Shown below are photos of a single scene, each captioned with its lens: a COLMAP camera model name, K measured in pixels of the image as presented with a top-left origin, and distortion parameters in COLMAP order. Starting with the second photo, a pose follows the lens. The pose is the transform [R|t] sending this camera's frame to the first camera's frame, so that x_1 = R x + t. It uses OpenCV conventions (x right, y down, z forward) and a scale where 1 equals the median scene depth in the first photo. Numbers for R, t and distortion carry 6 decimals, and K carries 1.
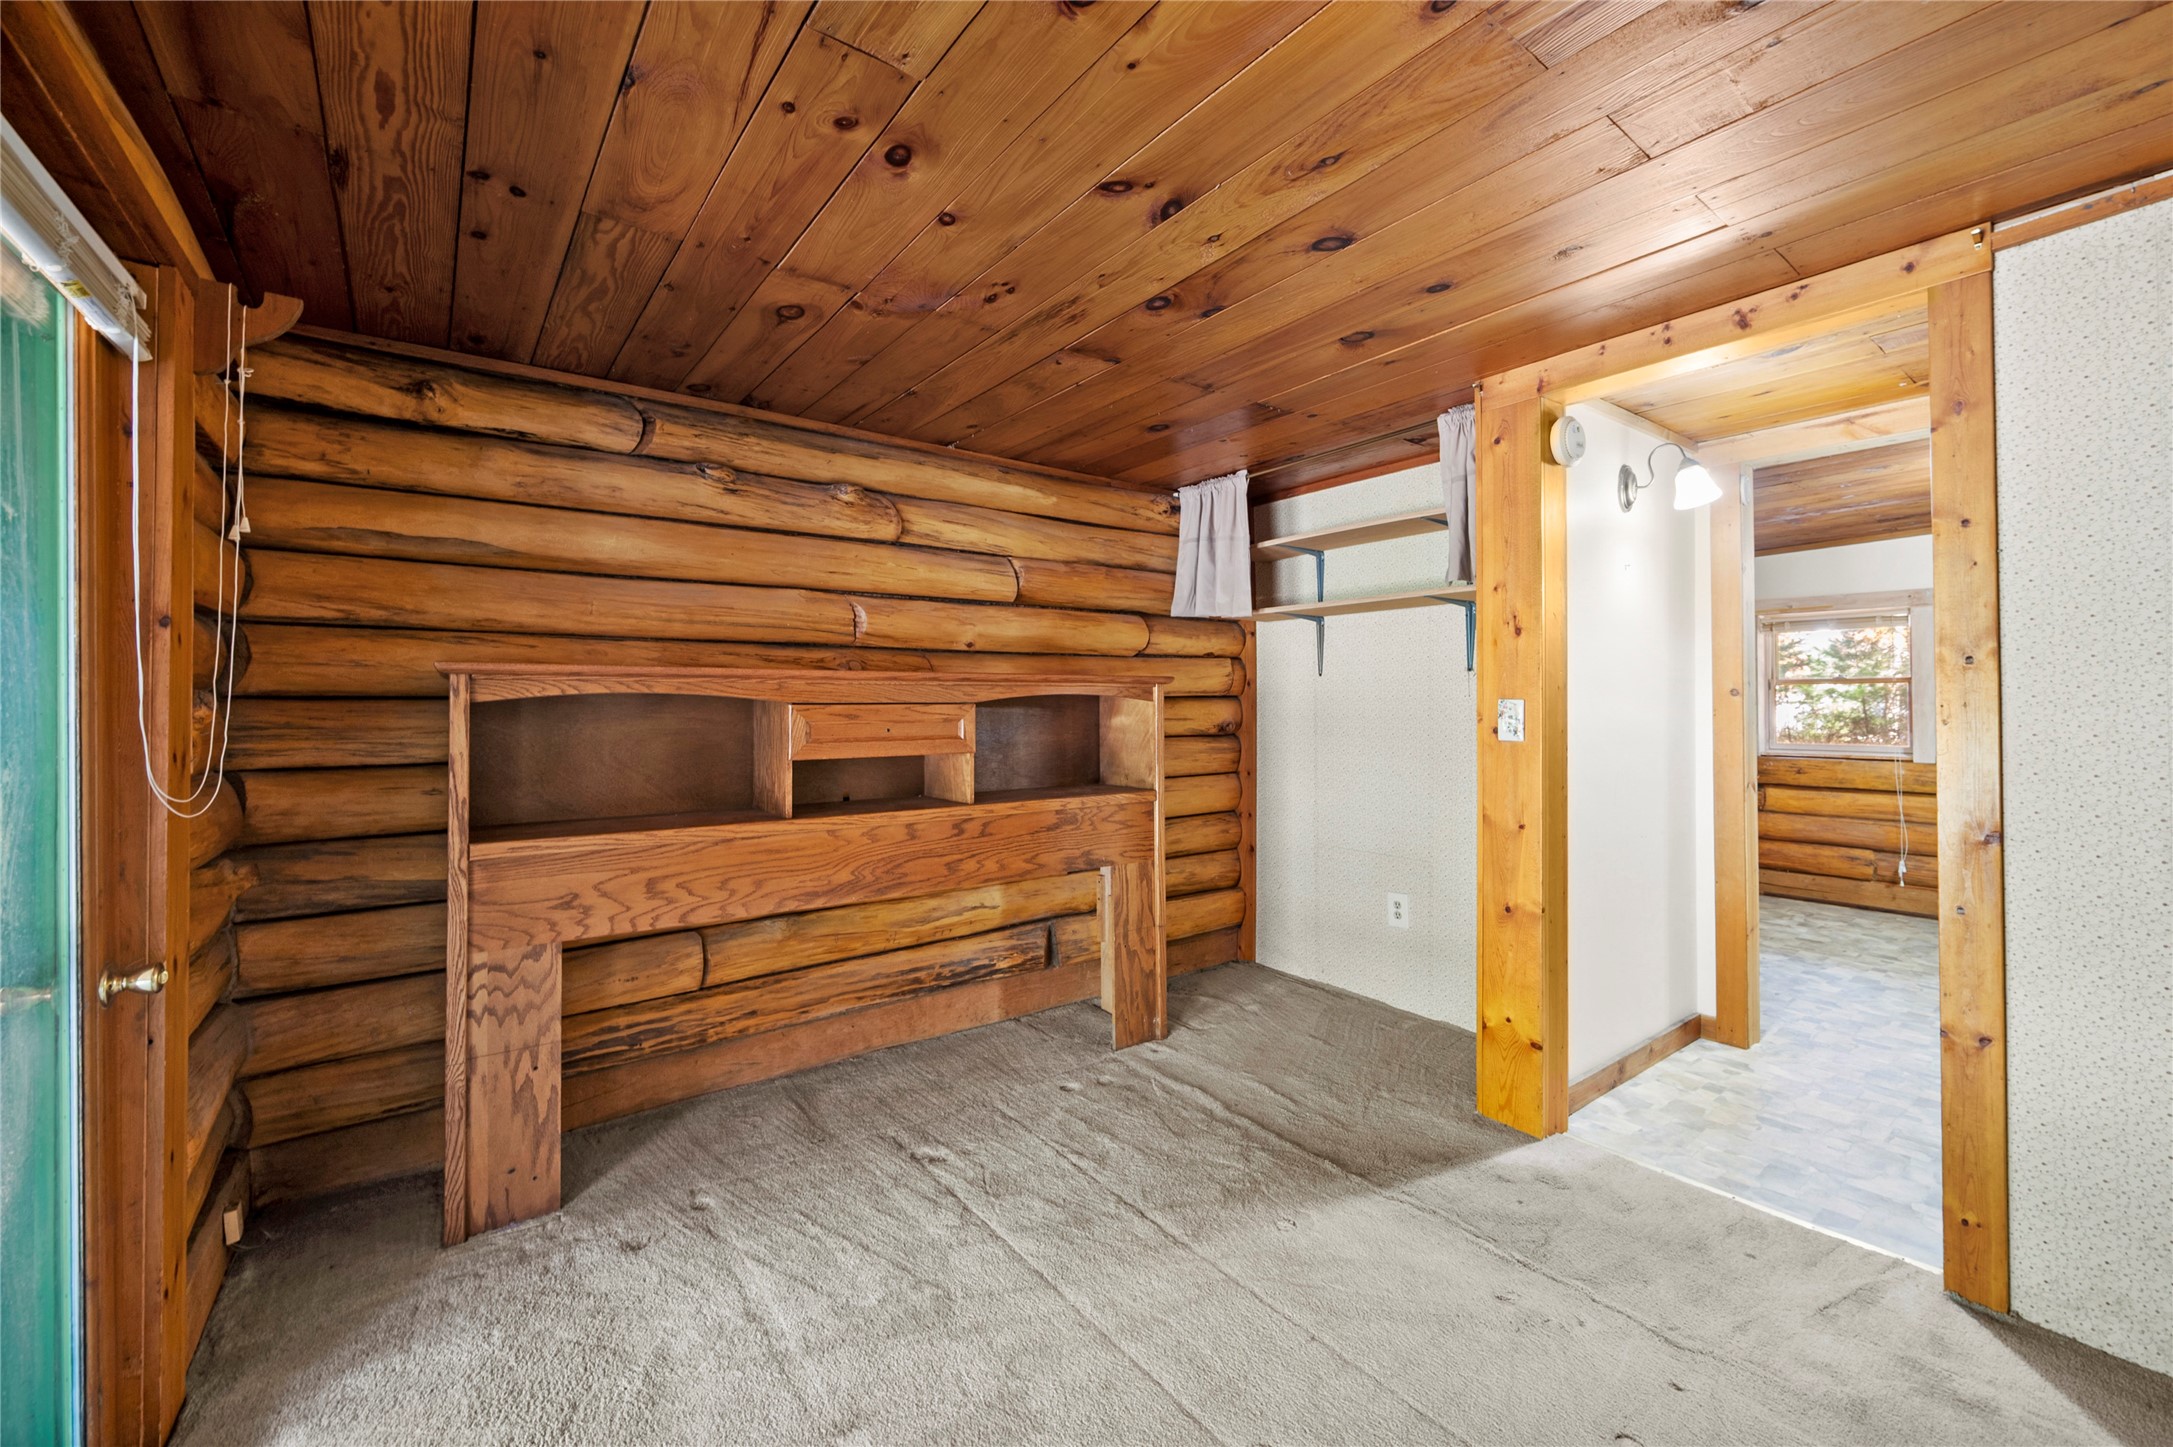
lens RADIAL K [[866.0, 0, 1090.3], [0, 866.0, 698.6], [0, 0, 1]] dist [-0.000691, -0.000404]
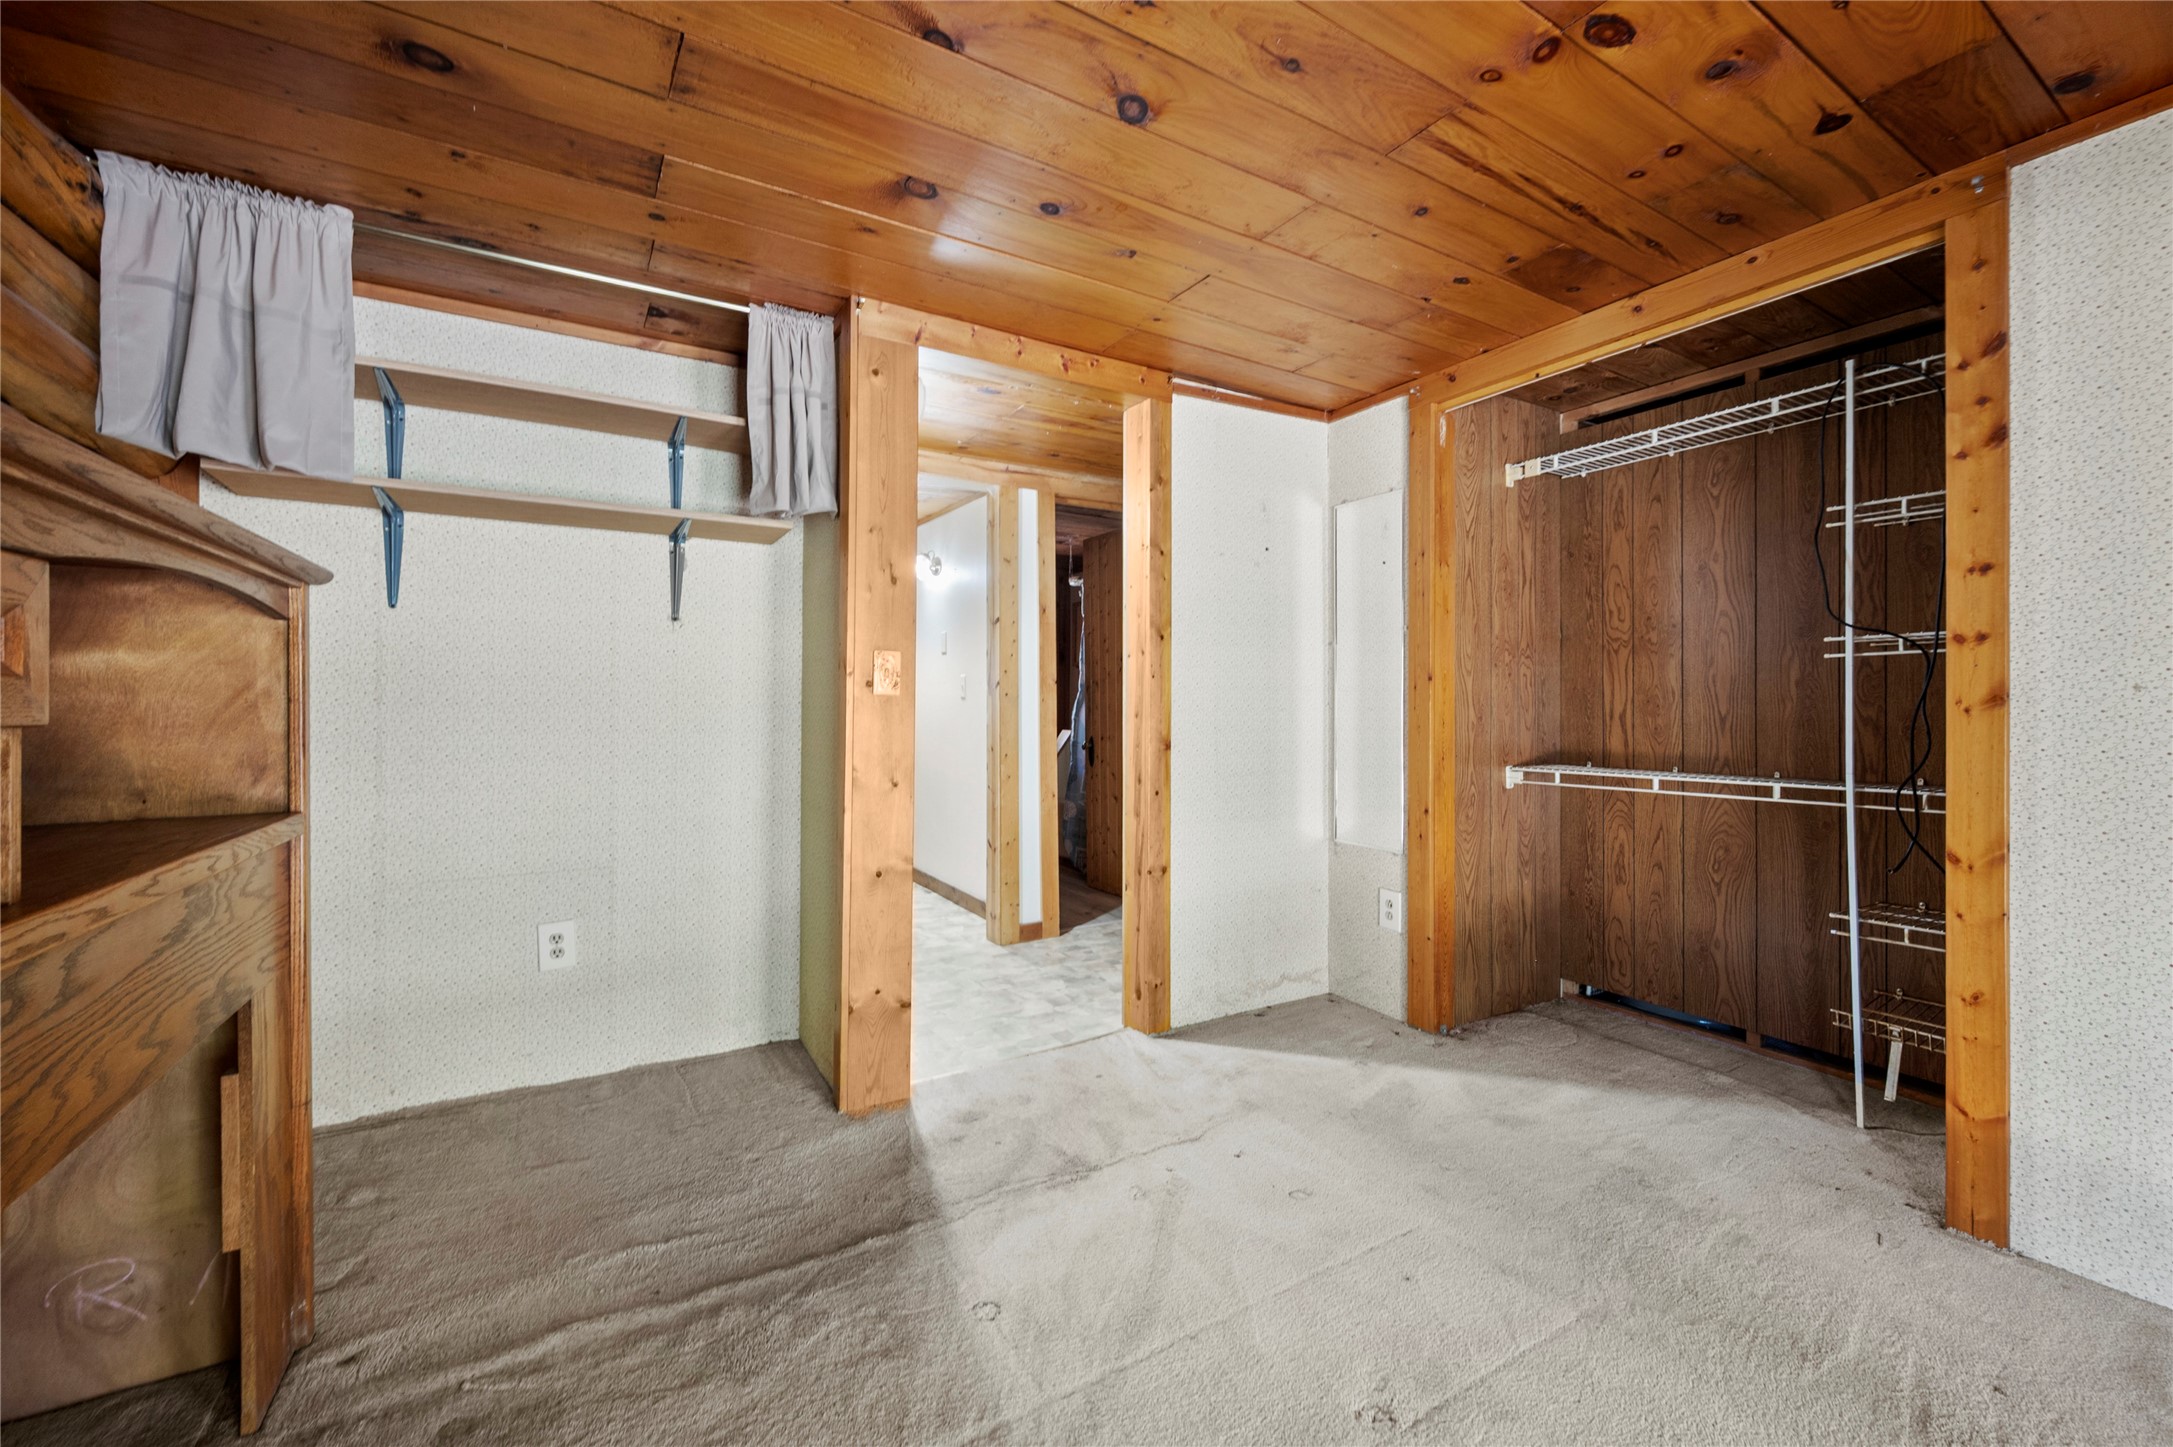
lens RADIAL K [[866.0, 0, 1090.3], [0, 866.0, 698.6], [0, 0, 1]] dist [-0.000691, -0.000404]
pose [[0.107253, 0.008398, 0.994196, -0.426364], [-0.007869, 0.999940, -0.007598, 0.058474], [-0.994201, -0.007008, 0.107312, 0.669187]]
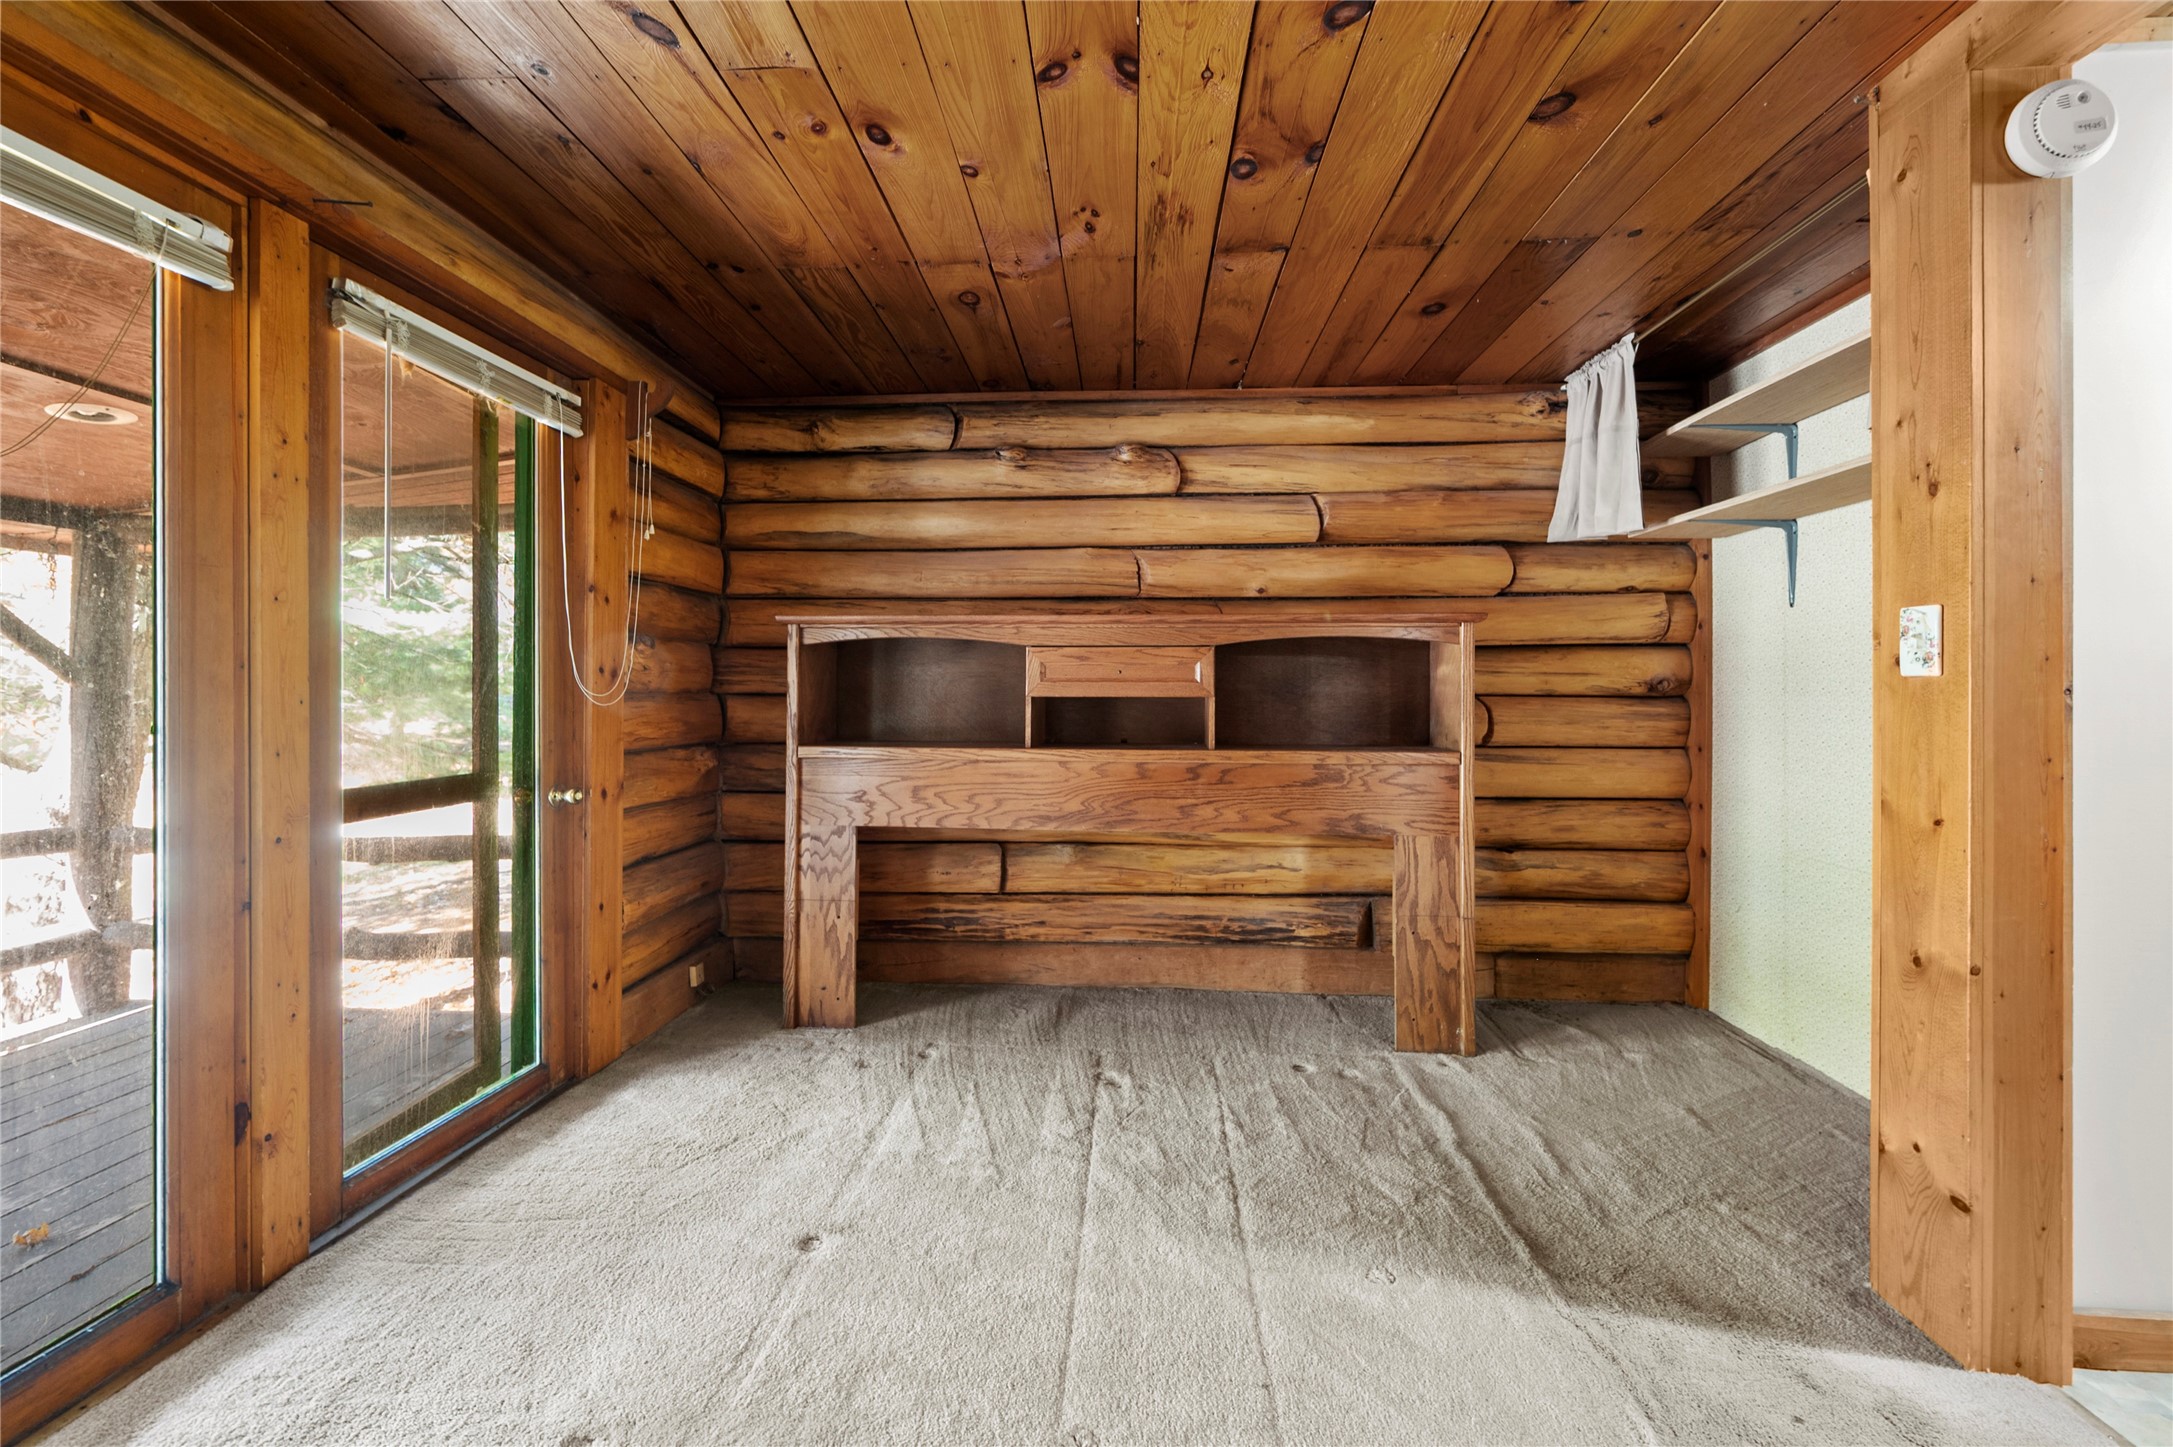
lens RADIAL K [[871.9, 0, 1096.0], [0, 871.9, 691.8], [0, 0, 1]] dist [-0.001579, -0.000216]
pose [[0.764557, 0.004695, -0.644540, 0.433828], [-0.001450, 0.999983, 0.005564, 0.056246], [0.644555, -0.003319, 0.764551, 0.182314]]
